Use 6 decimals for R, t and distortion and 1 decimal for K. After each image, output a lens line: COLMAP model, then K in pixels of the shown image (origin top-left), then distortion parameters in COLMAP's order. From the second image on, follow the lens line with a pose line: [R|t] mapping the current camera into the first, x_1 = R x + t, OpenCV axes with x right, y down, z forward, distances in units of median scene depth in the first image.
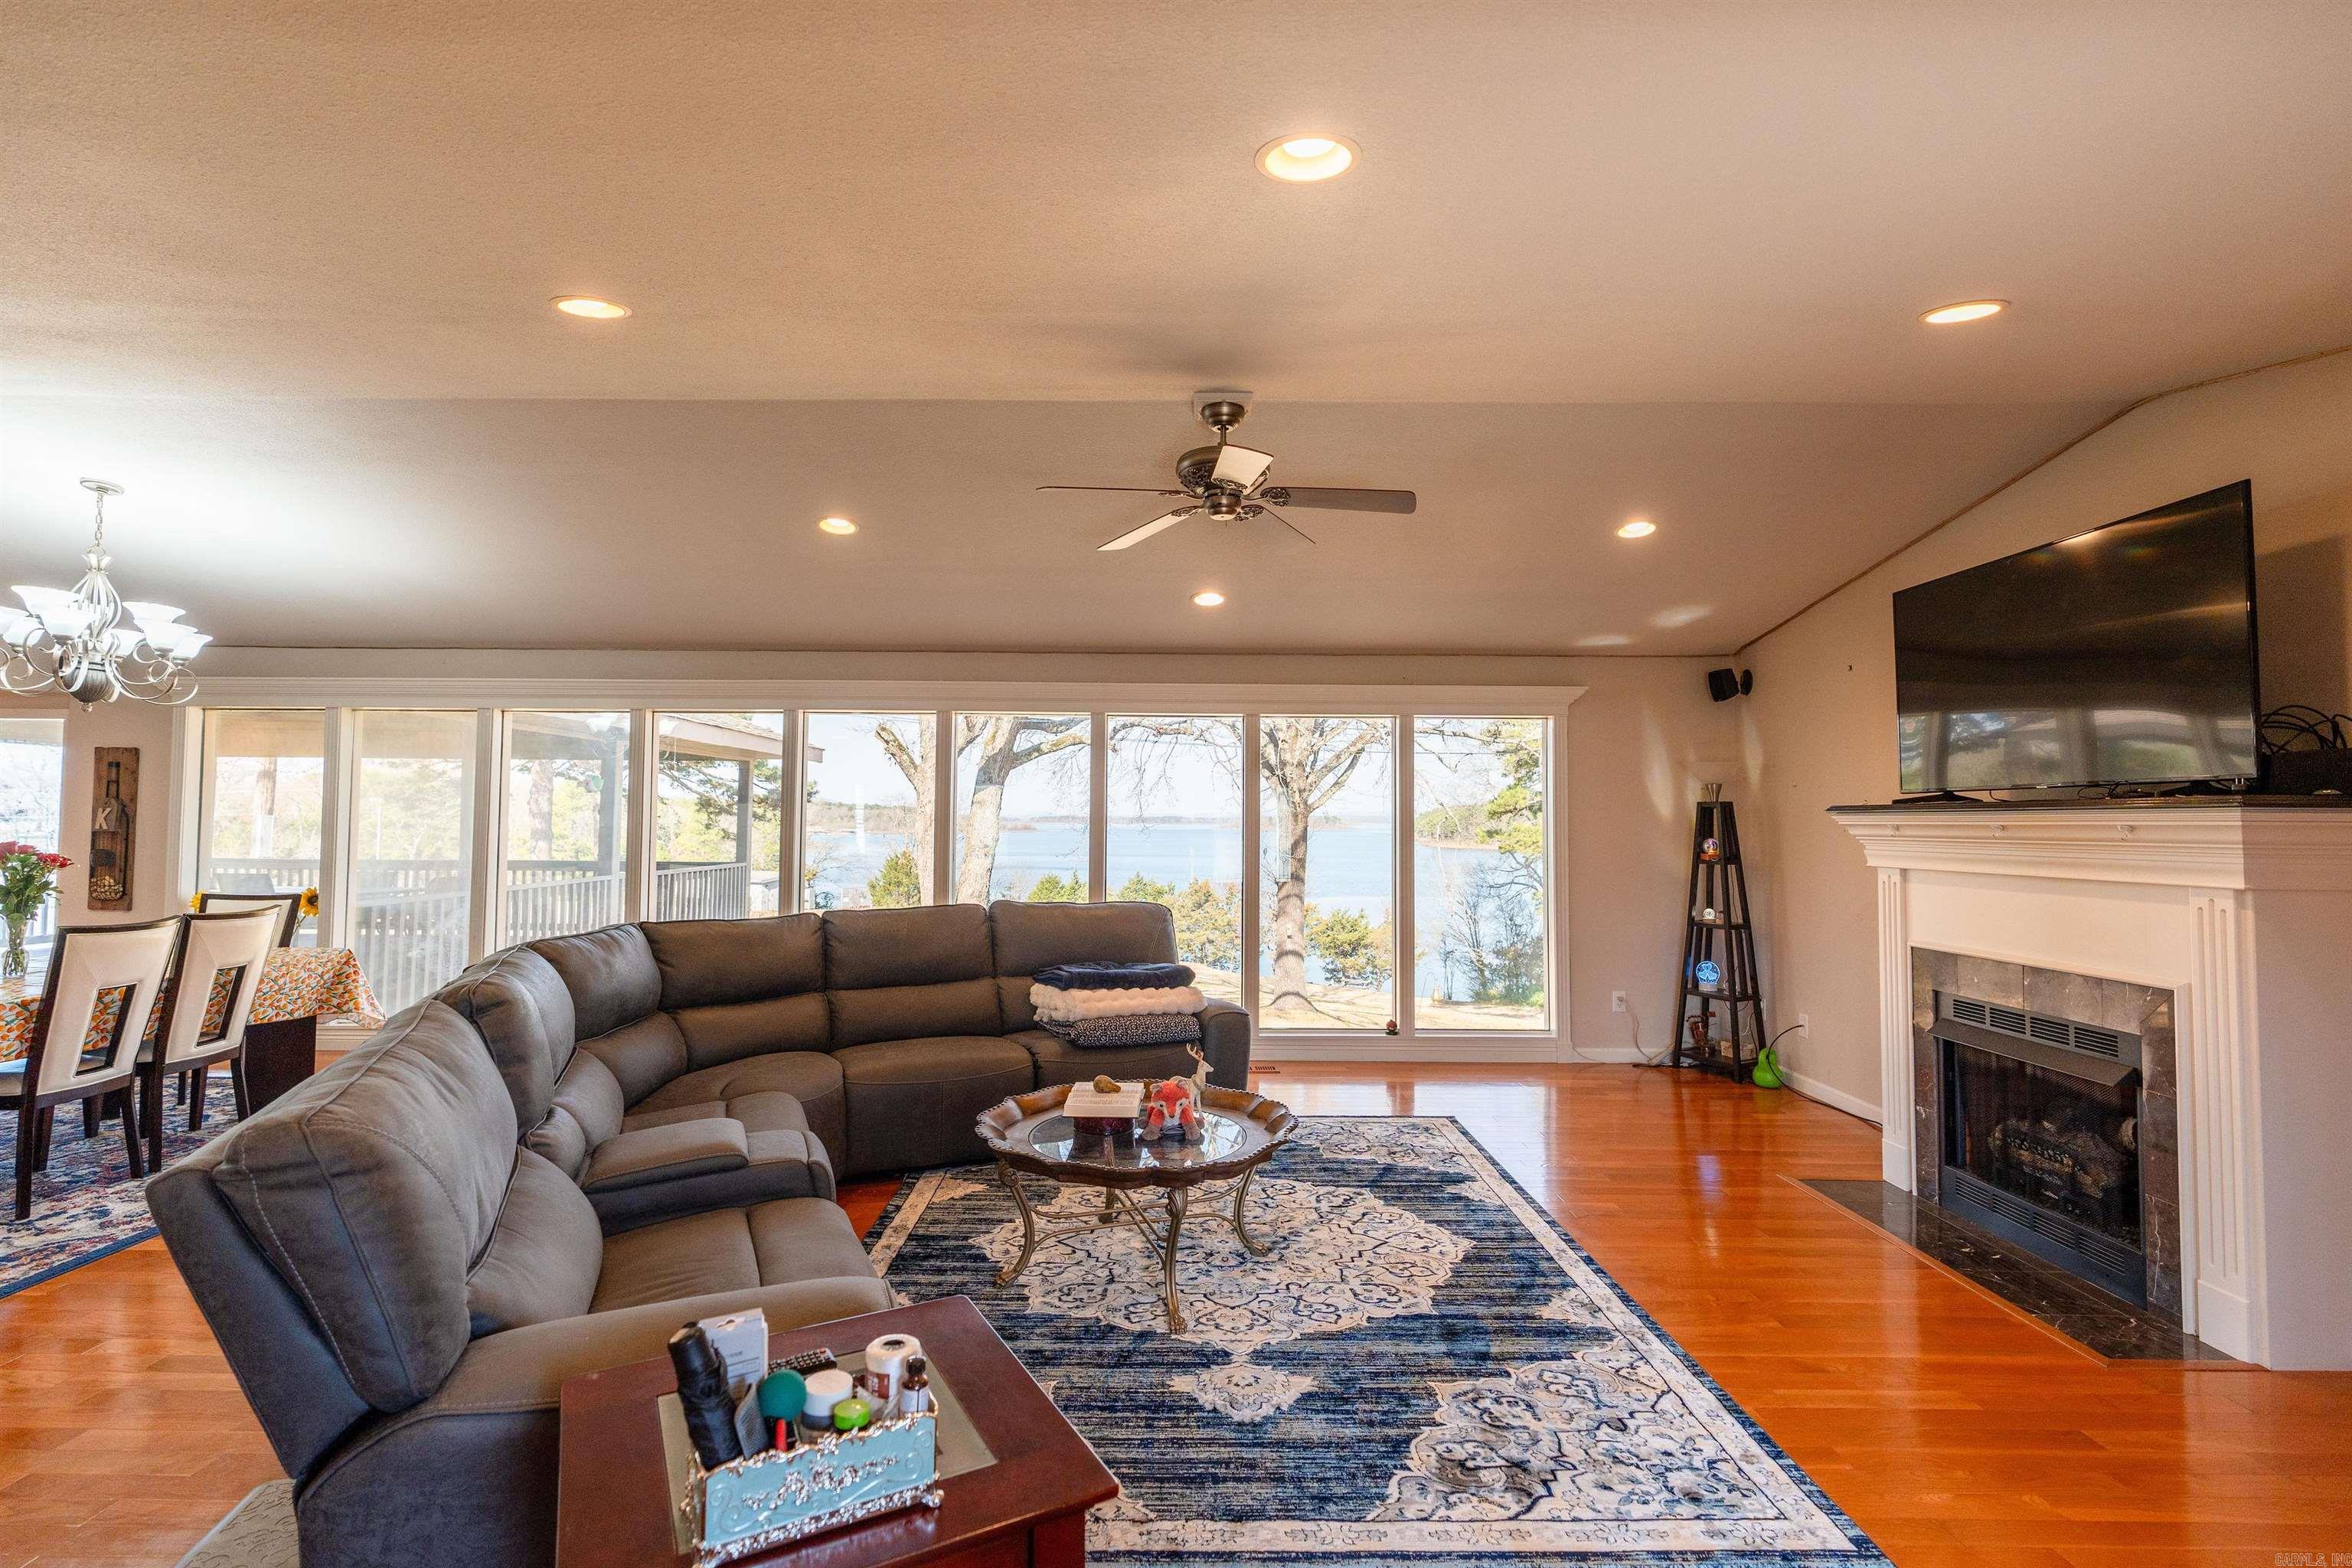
lens RADIAL K [[1058.8, 0, 1172.5], [0, 1058.8, 773.3], [0, 0, 1]] dist [-0.008809, 0.004128]
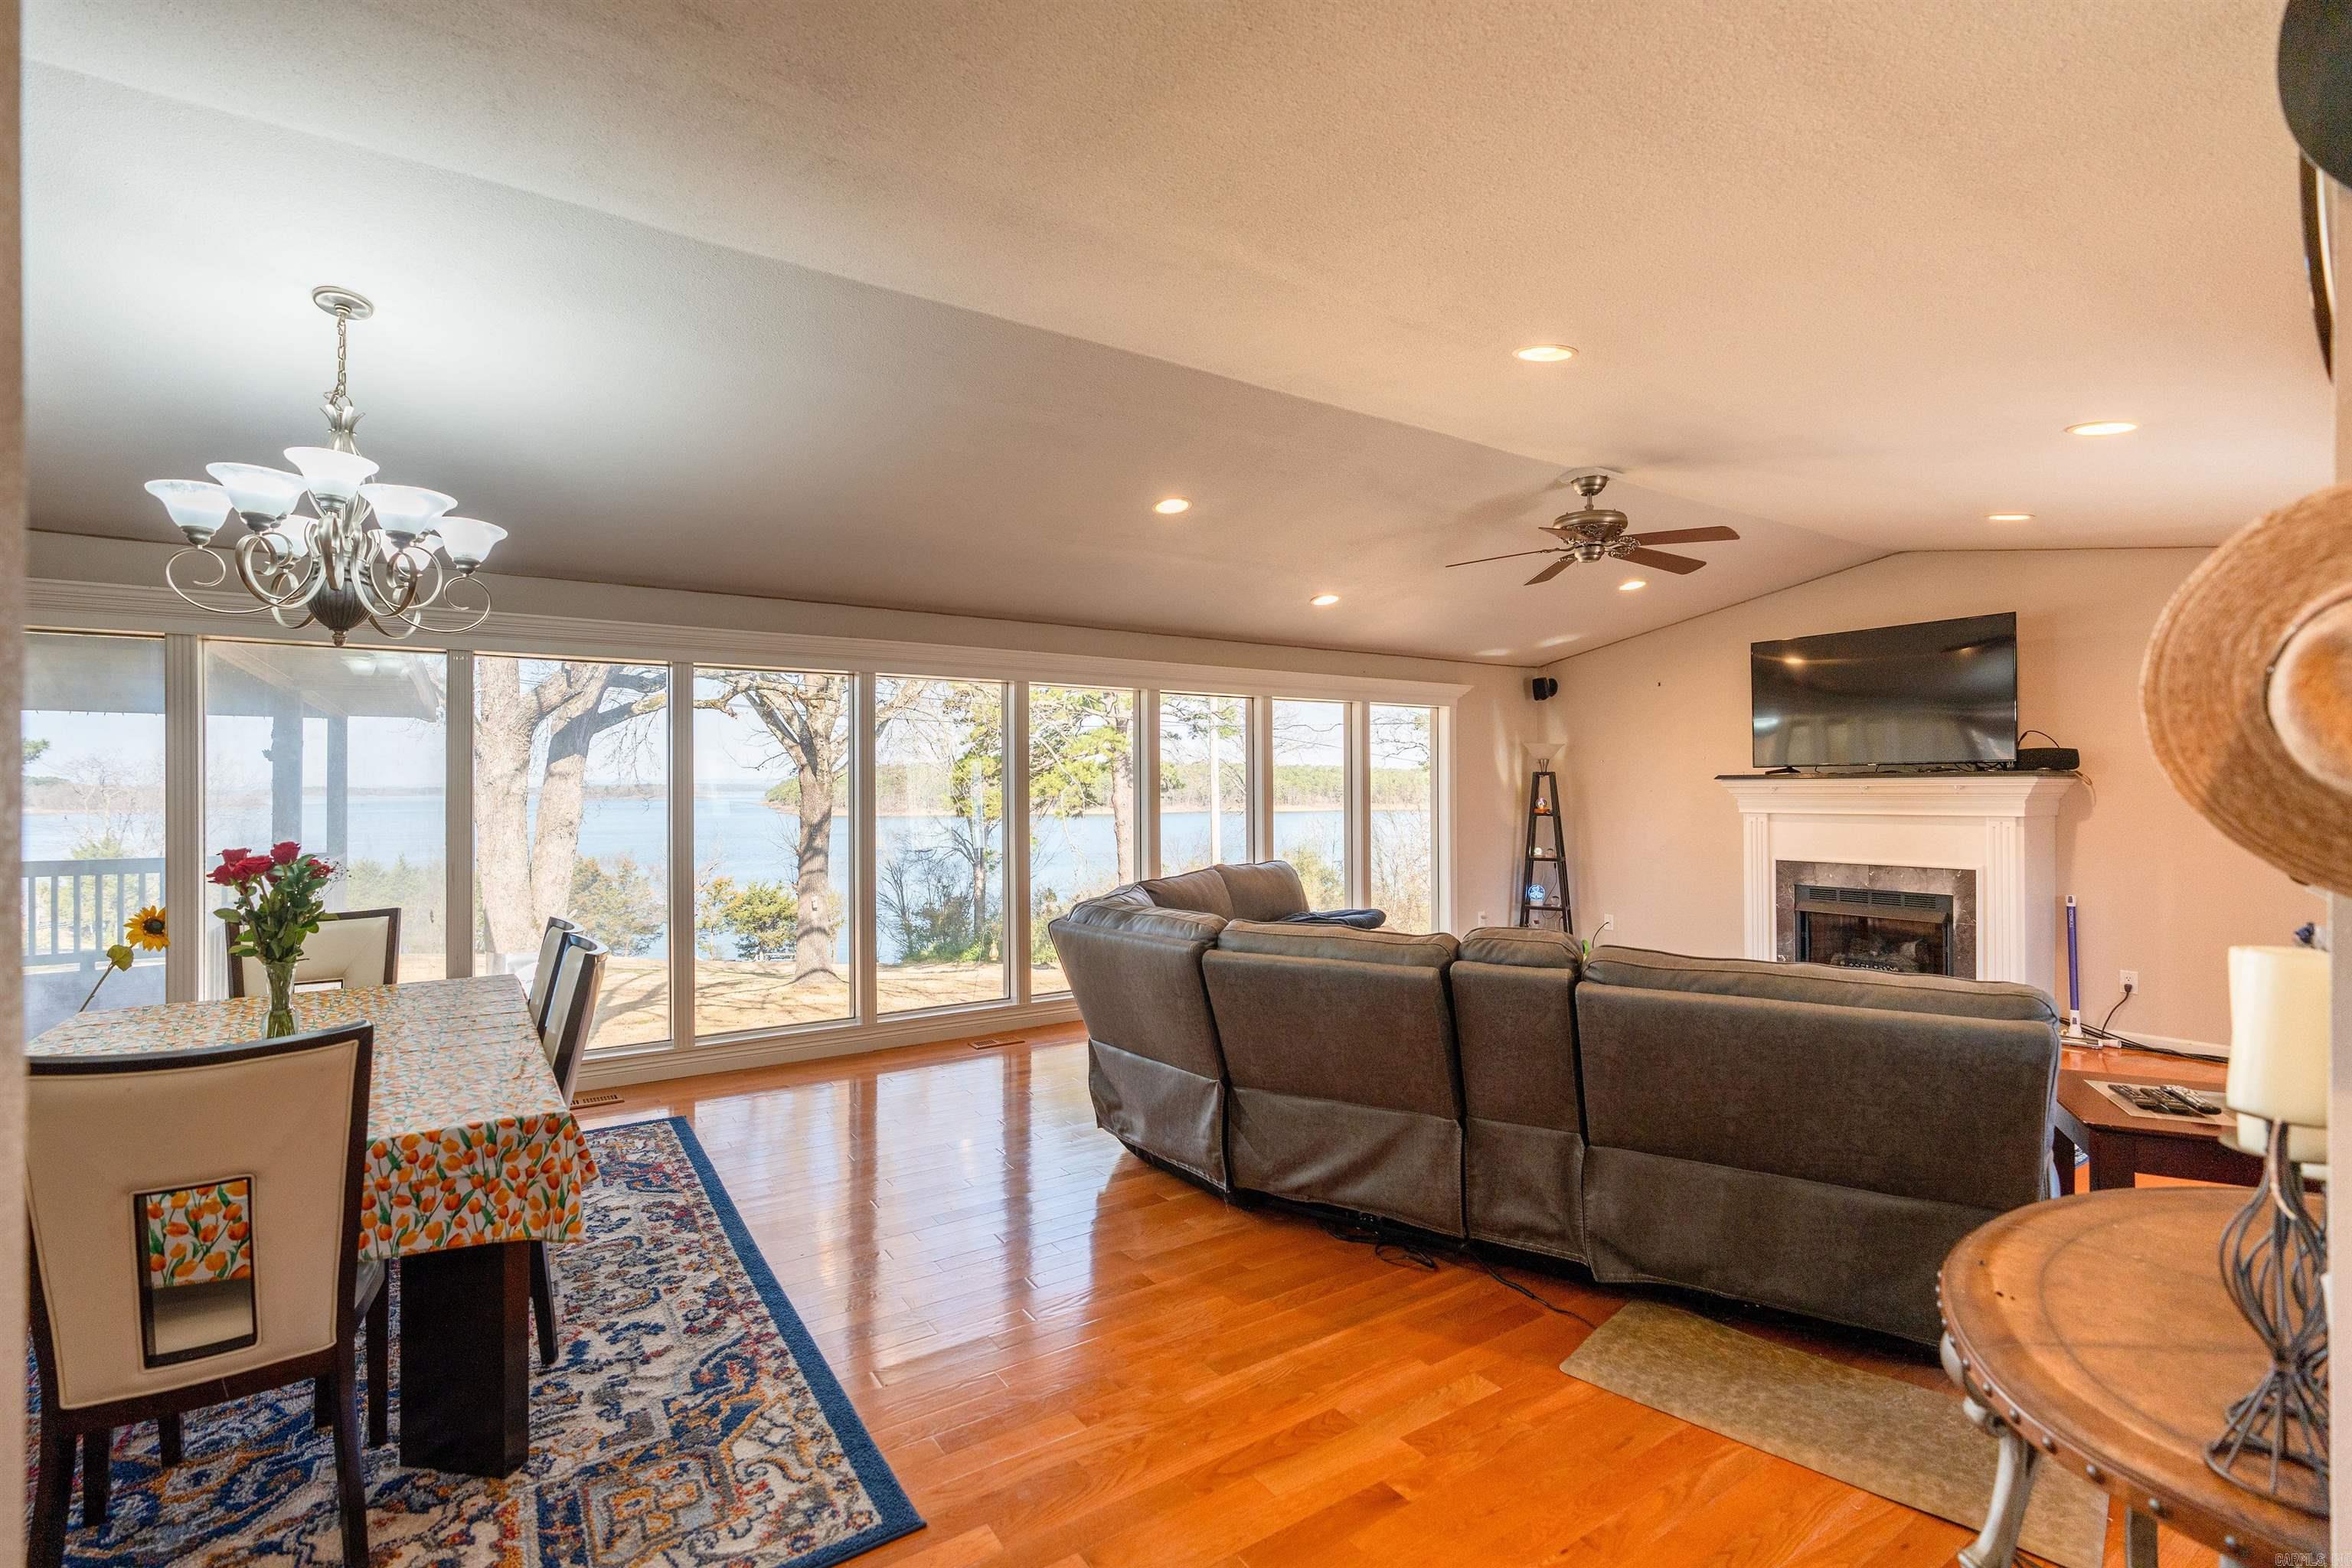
lens RADIAL K [[1058.8, 0, 1169.2], [0, 1058.8, 787.4], [0, 0, 1]] dist [-0.008809, 0.004128]
pose [[0.827557, -0.010901, 0.561276, -0.938911], [-0.014558, 0.999058, 0.040870, -0.003673], [-0.561193, -0.041993, 0.826619, 0.152655]]
